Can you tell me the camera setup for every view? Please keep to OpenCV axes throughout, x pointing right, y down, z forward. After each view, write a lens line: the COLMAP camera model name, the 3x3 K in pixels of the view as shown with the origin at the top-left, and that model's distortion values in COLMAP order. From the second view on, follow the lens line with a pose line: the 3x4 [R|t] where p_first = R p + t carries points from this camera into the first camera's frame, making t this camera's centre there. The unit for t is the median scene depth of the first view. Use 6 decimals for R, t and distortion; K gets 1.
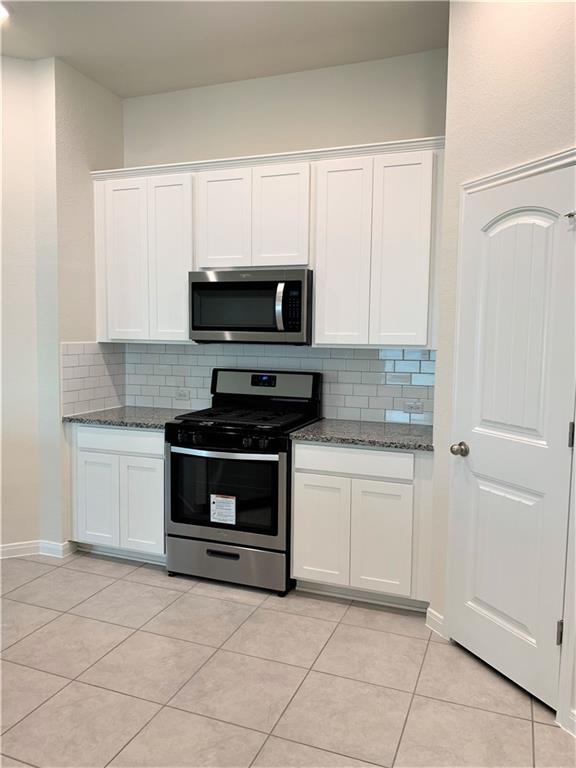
lens RADIAL K [[590.2, 0, 287.2], [0, 590.2, 384.7], [0, 0, 1]] dist [0.007806, -0.051127]
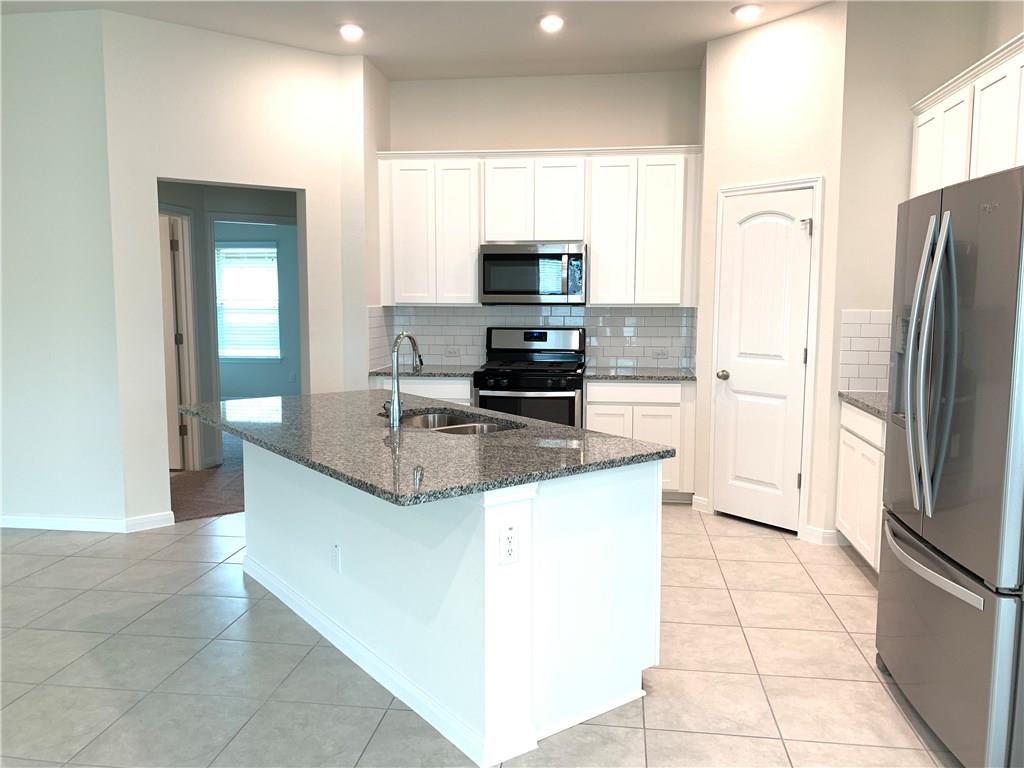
lens RADIAL K [[786.9, 0, 503.6], [0, 786.9, 390.3], [0, 0, 1]] dist [0.007806, -0.051127]
pose [[0.974507, -0.037069, 0.221274, -0.513375], [0.030196, 0.998953, 0.034367, 0.050665], [-0.222316, -0.026810, 0.974606, -0.590011]]
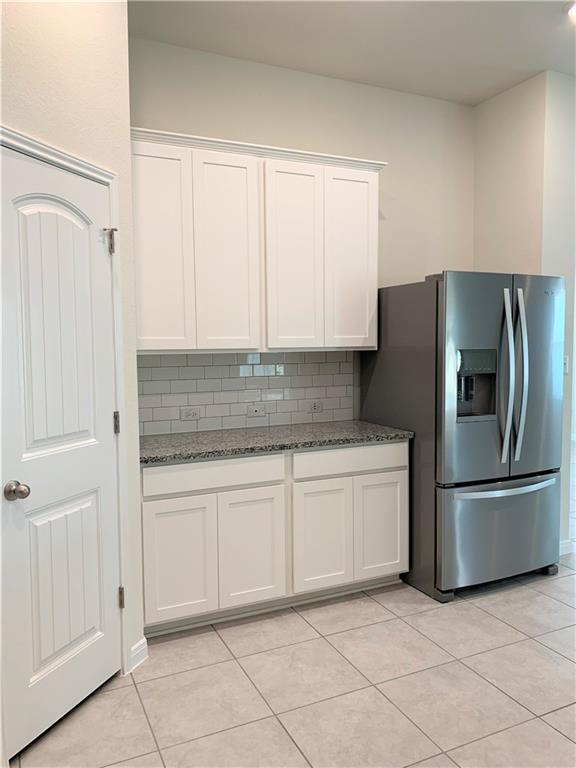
lens RADIAL K [[590.2, 0, 286.3], [0, 590.2, 372.2], [0, 0, 1]] dist [0.007806, -0.051127]
pose [[-0.723363, -0.040956, 0.689253, -0.350417], [0.063475, 0.990068, 0.125447, -0.085475], [-0.687544, 0.134495, -0.713578, 1.000232]]
